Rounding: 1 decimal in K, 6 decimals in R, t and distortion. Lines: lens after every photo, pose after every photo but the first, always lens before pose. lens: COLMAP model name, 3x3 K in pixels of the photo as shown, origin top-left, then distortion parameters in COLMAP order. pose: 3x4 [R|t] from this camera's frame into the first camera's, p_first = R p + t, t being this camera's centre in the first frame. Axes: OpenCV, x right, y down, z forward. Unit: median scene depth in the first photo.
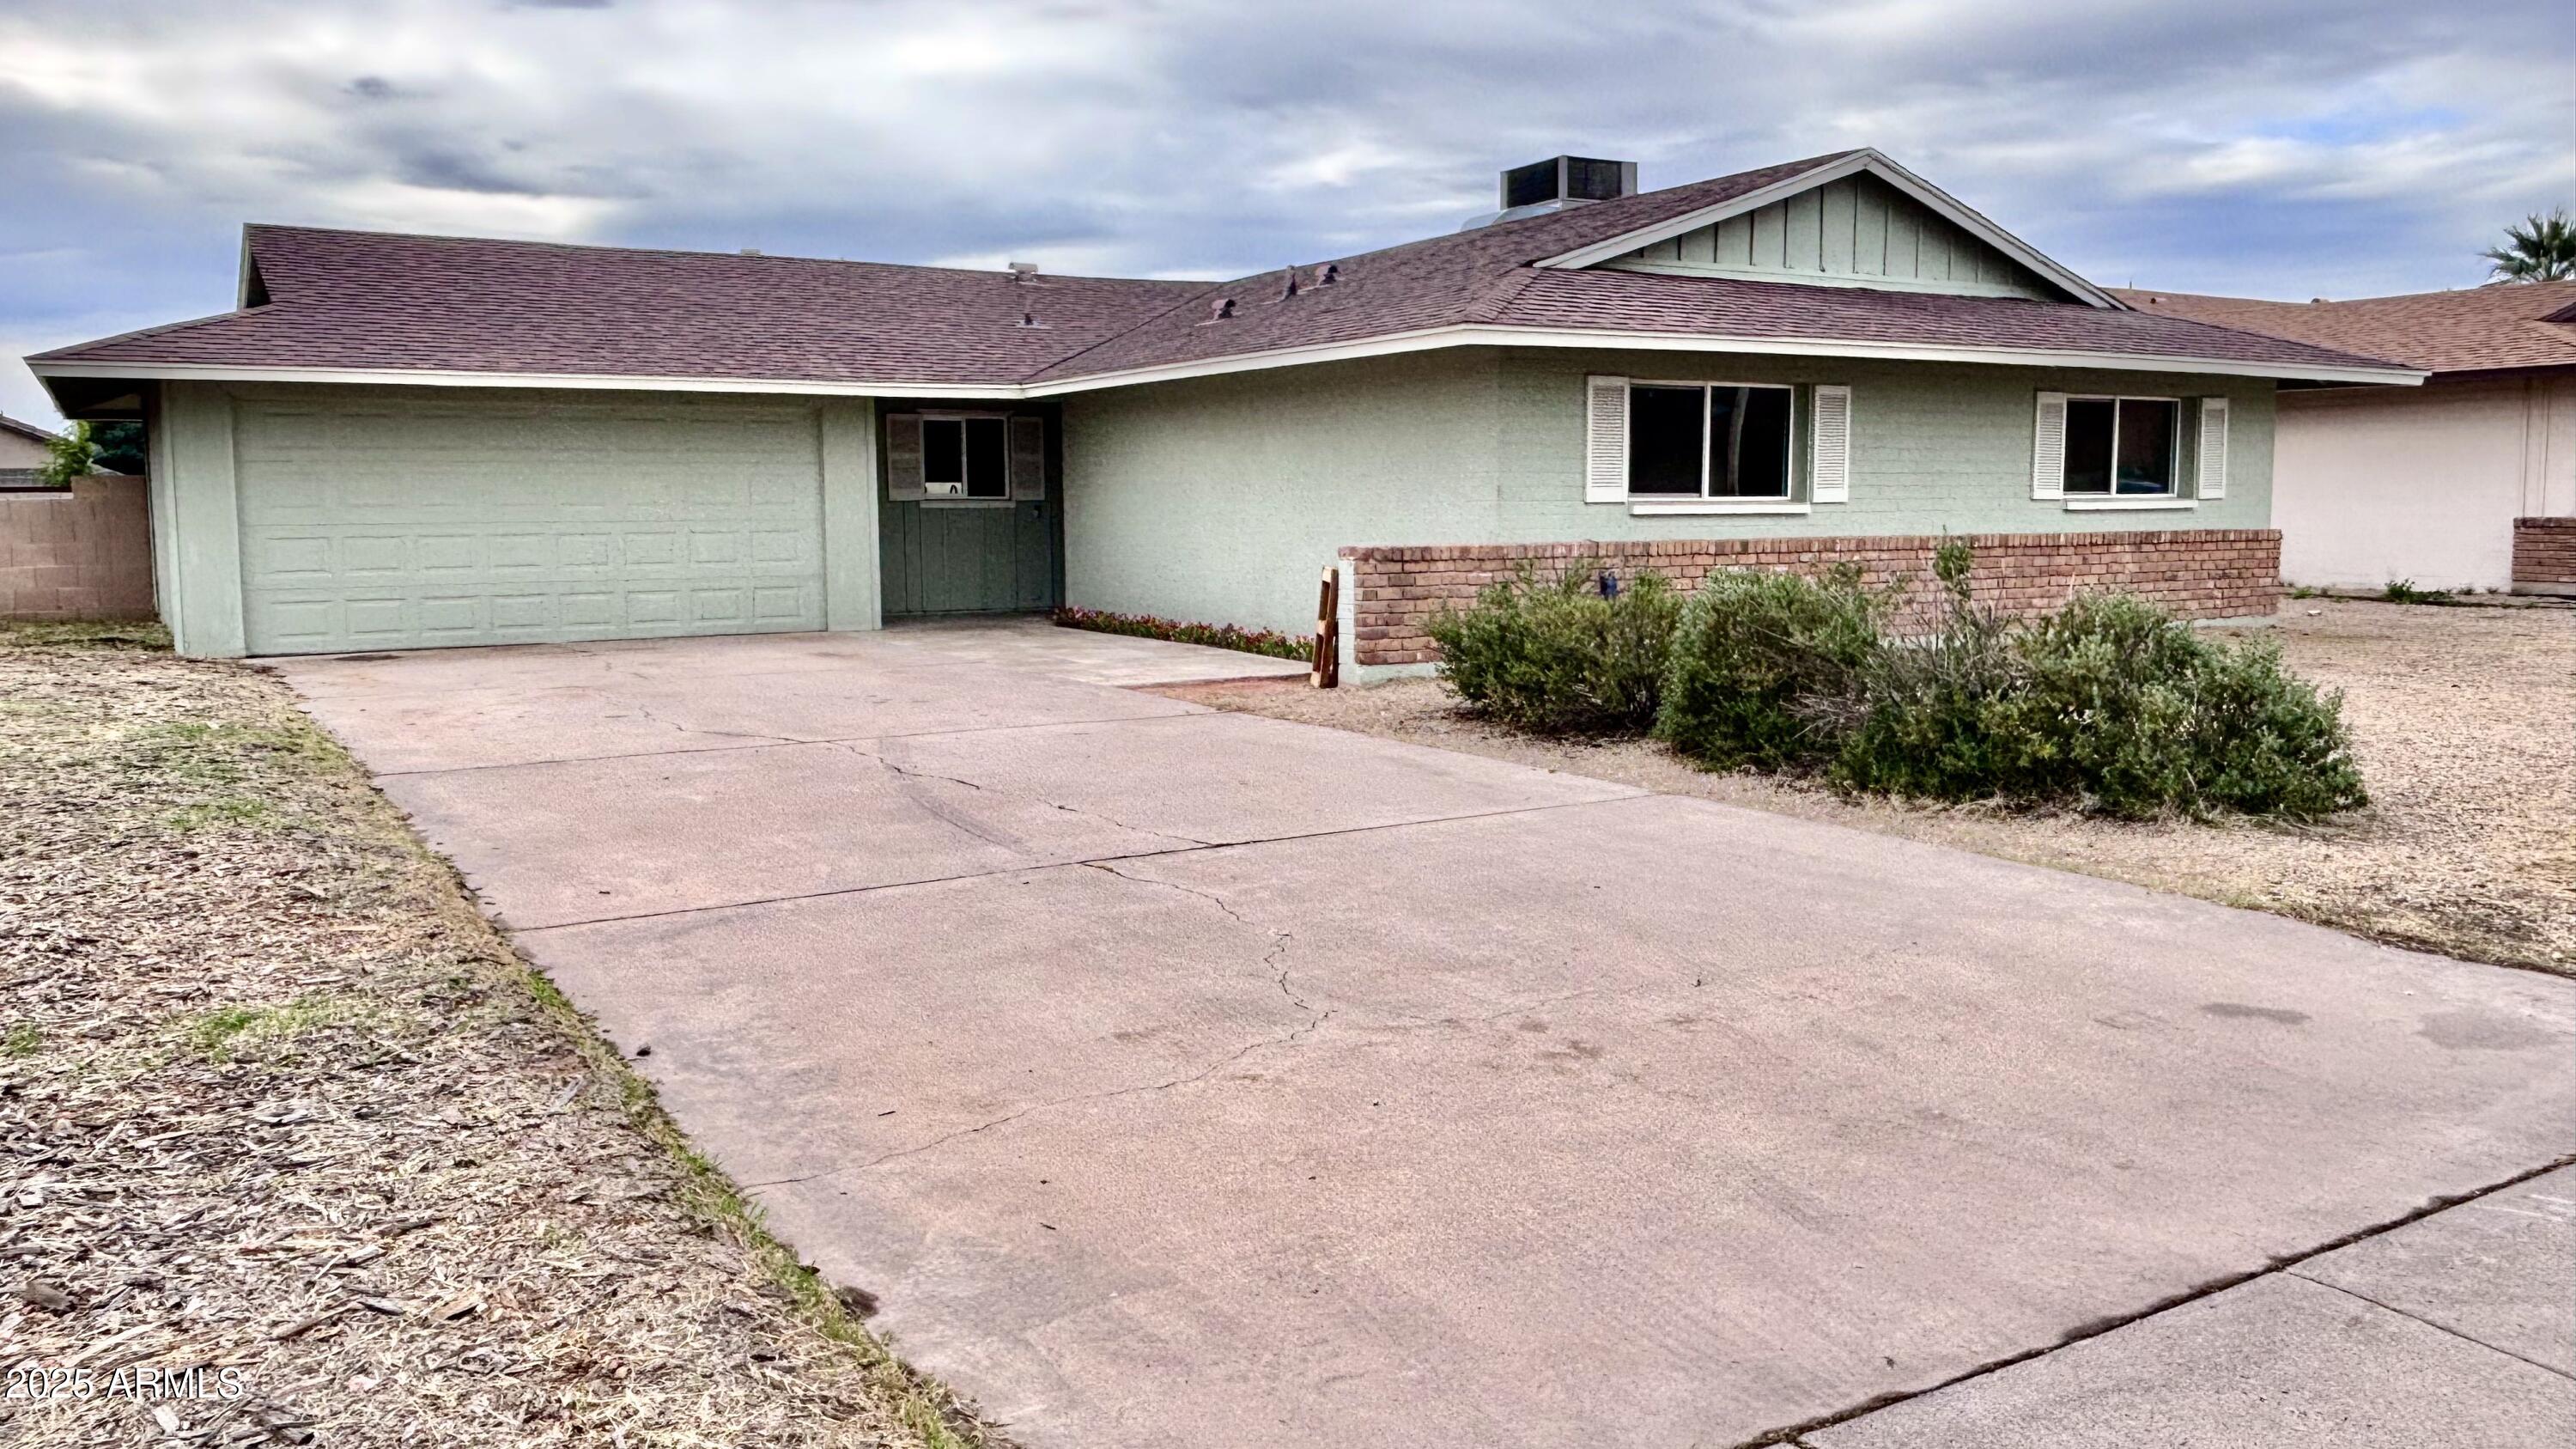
lens RADIAL K [[1912.0, 0, 1296.5], [0, 1912.0, 726.1], [0, 0, 1]] dist [0.007431, -0.000132]
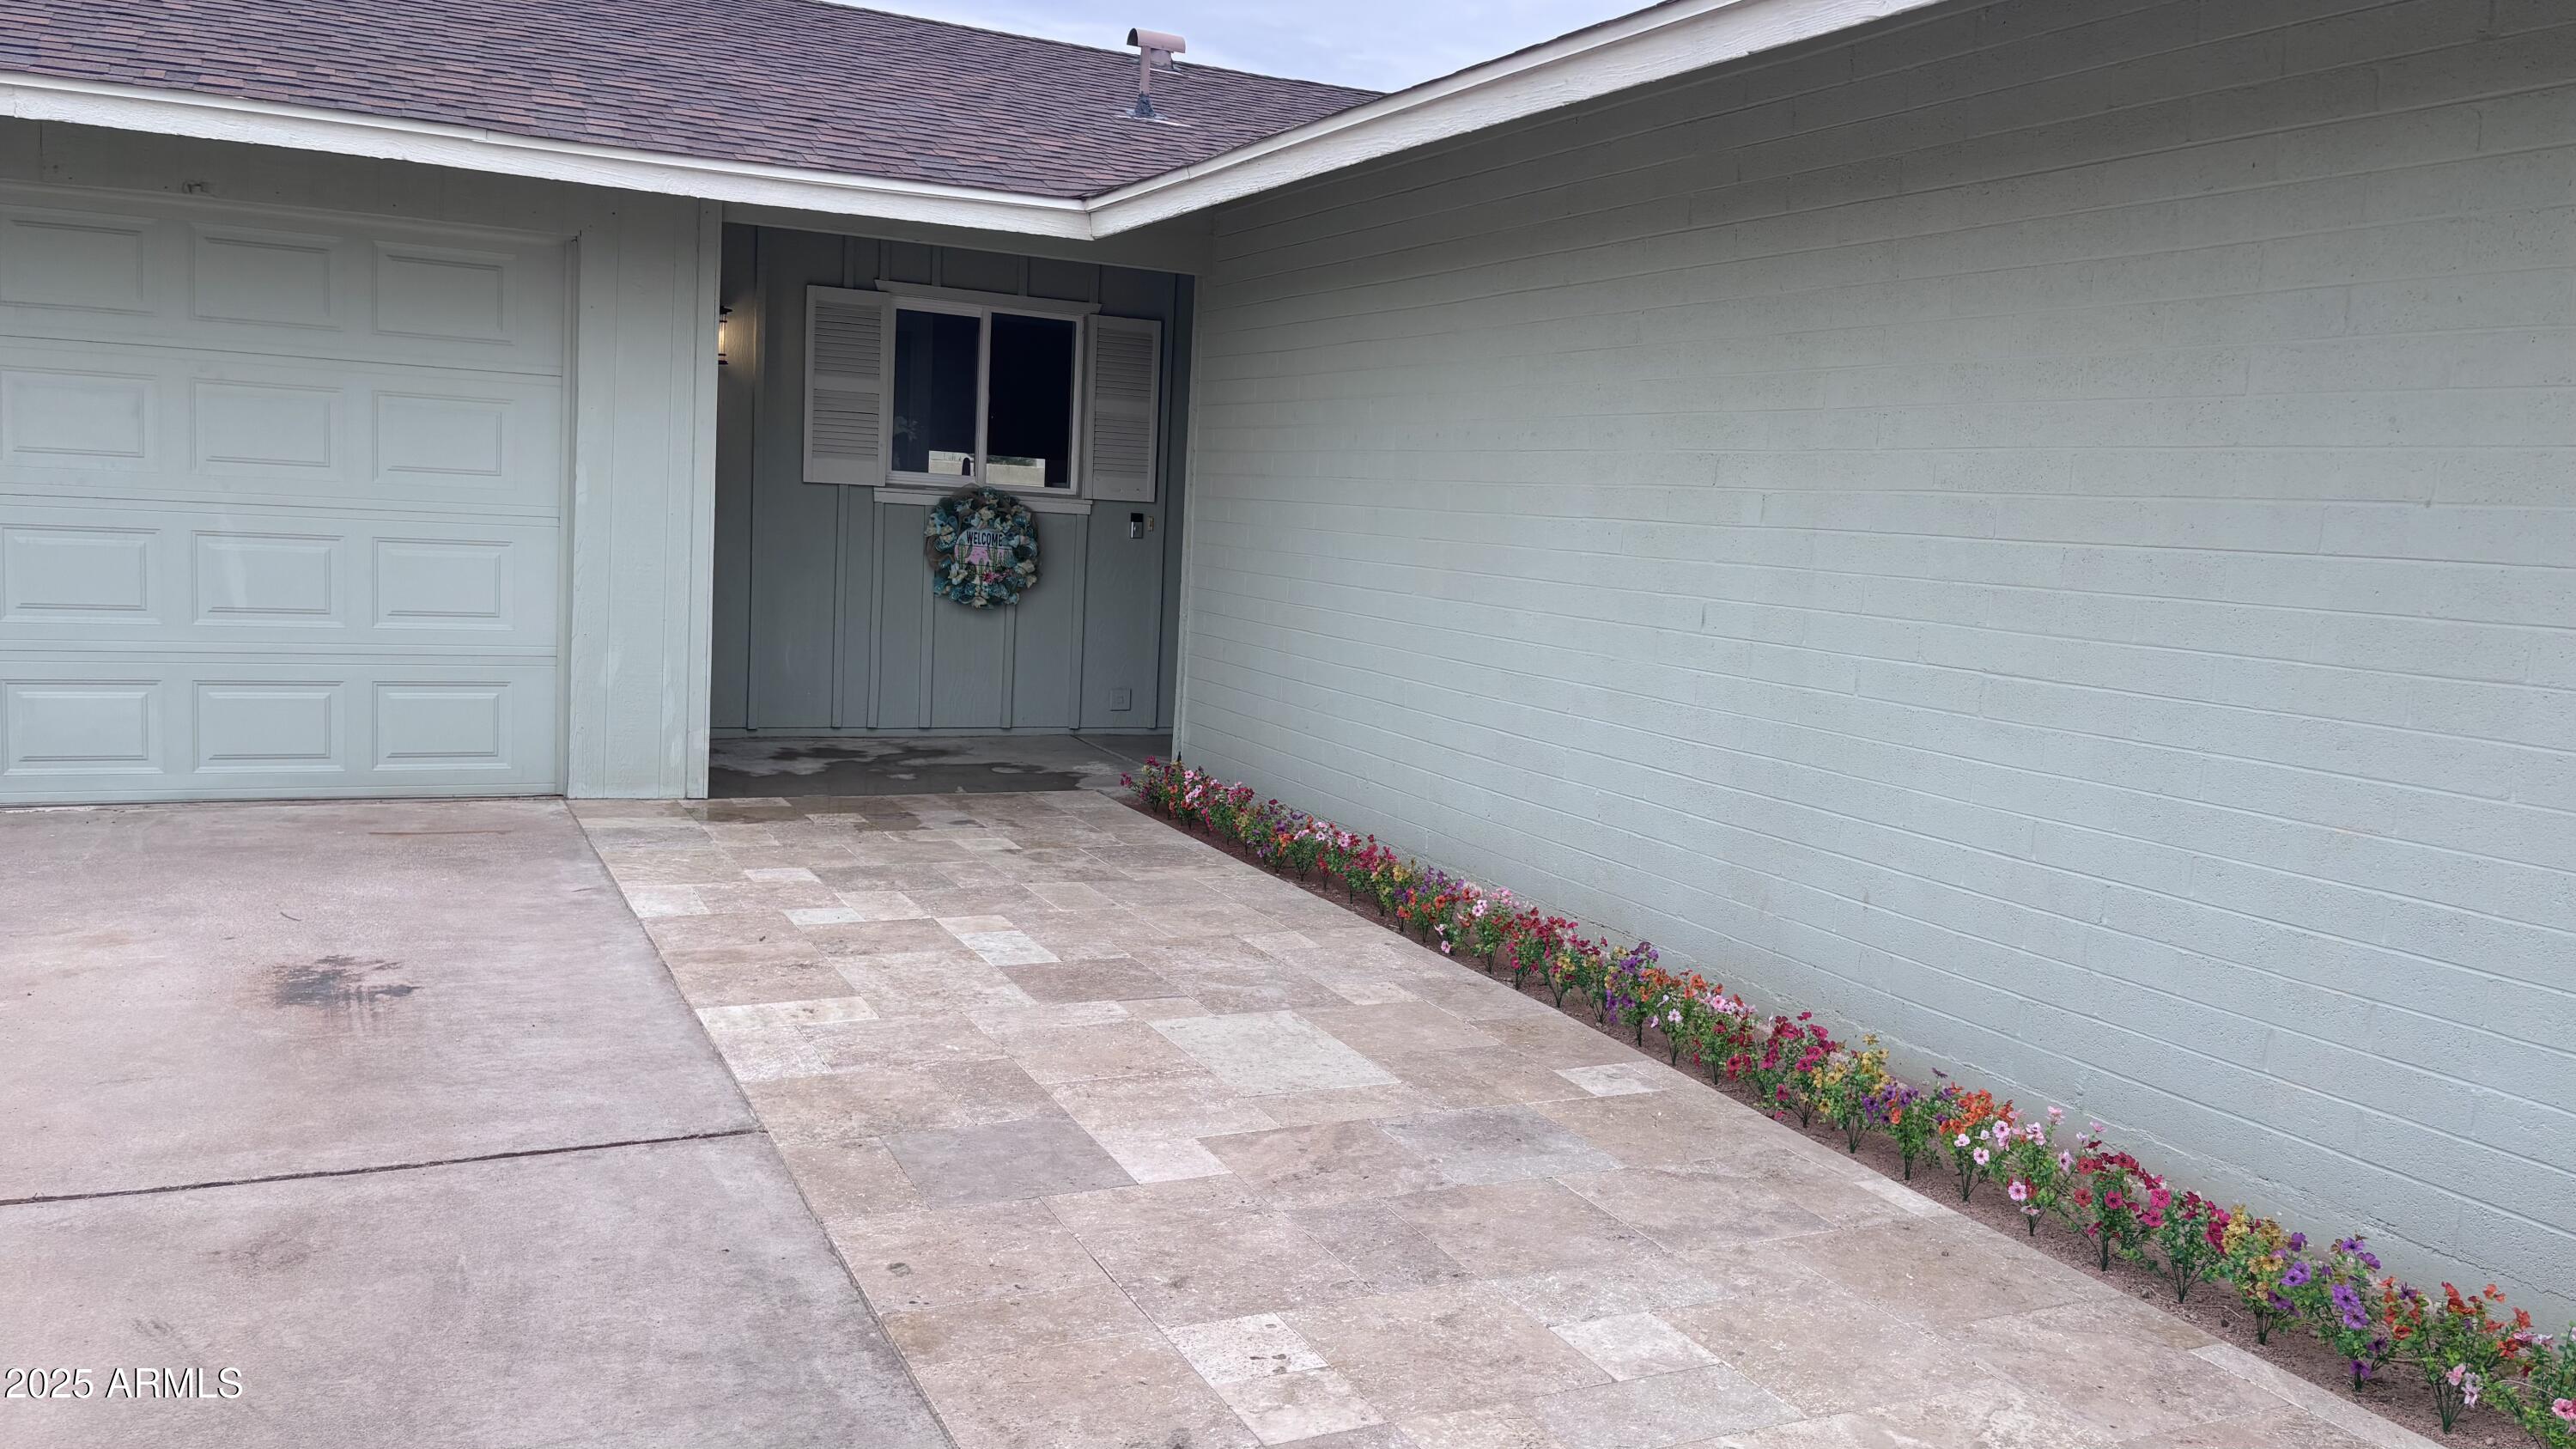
lens RADIAL K [[1916.5, 0, 1282.8], [0, 1916.5, 728.8], [0, 0, 1]] dist [-0.000144, 0.000035]
pose [[0.993308, 0.075672, -0.087257, -0.061181], [-0.075314, 0.997132, 0.007395, -0.076667], [0.087566, -0.000774, 0.996158, 0.602407]]
